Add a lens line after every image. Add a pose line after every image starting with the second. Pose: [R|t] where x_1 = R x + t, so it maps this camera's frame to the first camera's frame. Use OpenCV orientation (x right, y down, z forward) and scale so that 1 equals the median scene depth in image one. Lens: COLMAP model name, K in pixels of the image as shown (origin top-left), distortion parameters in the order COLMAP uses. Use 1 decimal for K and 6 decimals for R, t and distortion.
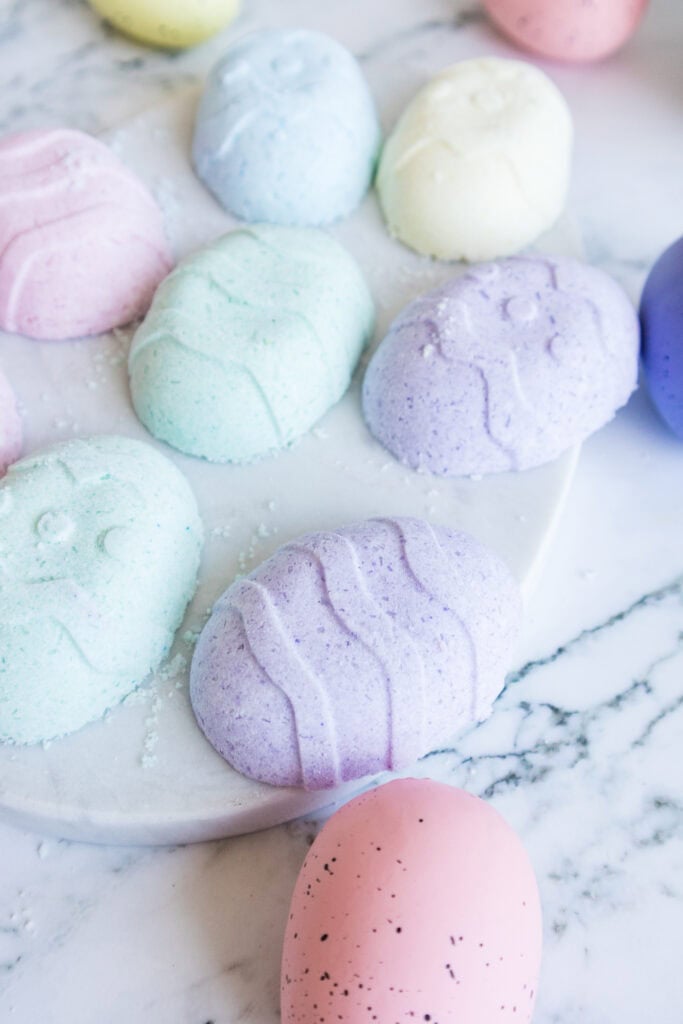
lens RADIAL K [[1120.5, 0, 336.8], [0, 1120.5, 509.7], [0, 0, 1]] dist [0.017259, 0.000000]
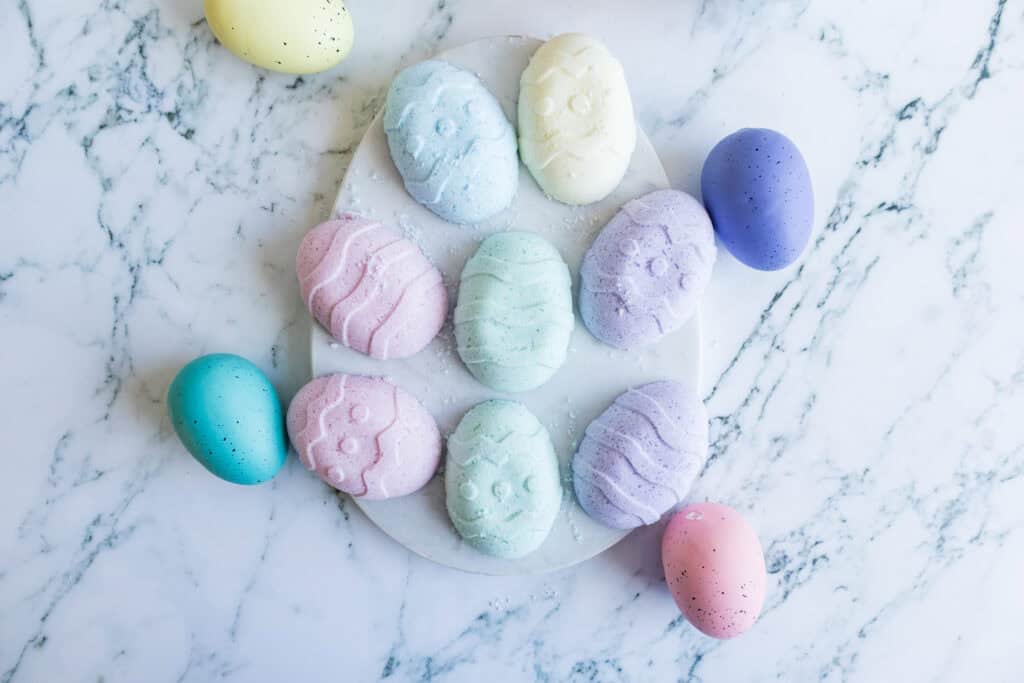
lens RADIAL K [[714.4, 0, 509.0], [0, 714.4, 344.8], [0, 0, 1]] dist [-0.025901, 0.000912]
pose [[0.906410, -0.420745, -0.037346, -0.067575], [0.356833, 0.715404, 0.600722, -0.895822], [-0.226034, -0.557827, 0.798585, 0.066175]]
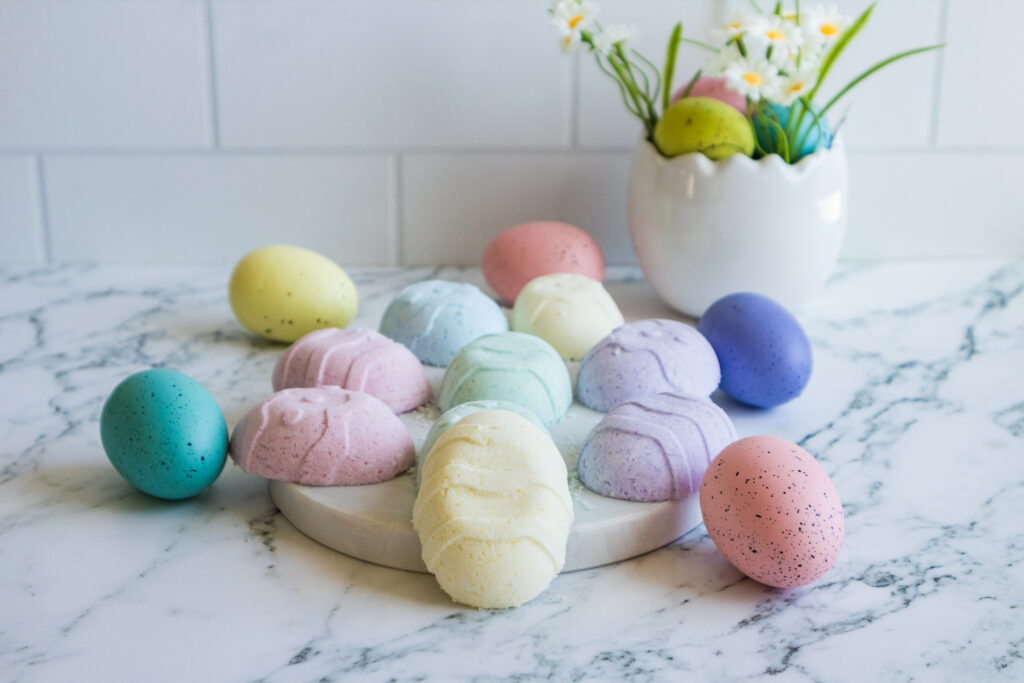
lens RADIAL K [[1727.1, 0, 510.9], [0, 1727.1, 341.8], [0, 0, 1]] dist [-0.001558, 0.000000]
pose [[0.908238, -0.138756, 0.394779, -1.165247], [0.352363, 0.762467, -0.542664, 1.287735], [-0.225708, 0.631974, 0.741394, -1.011627]]
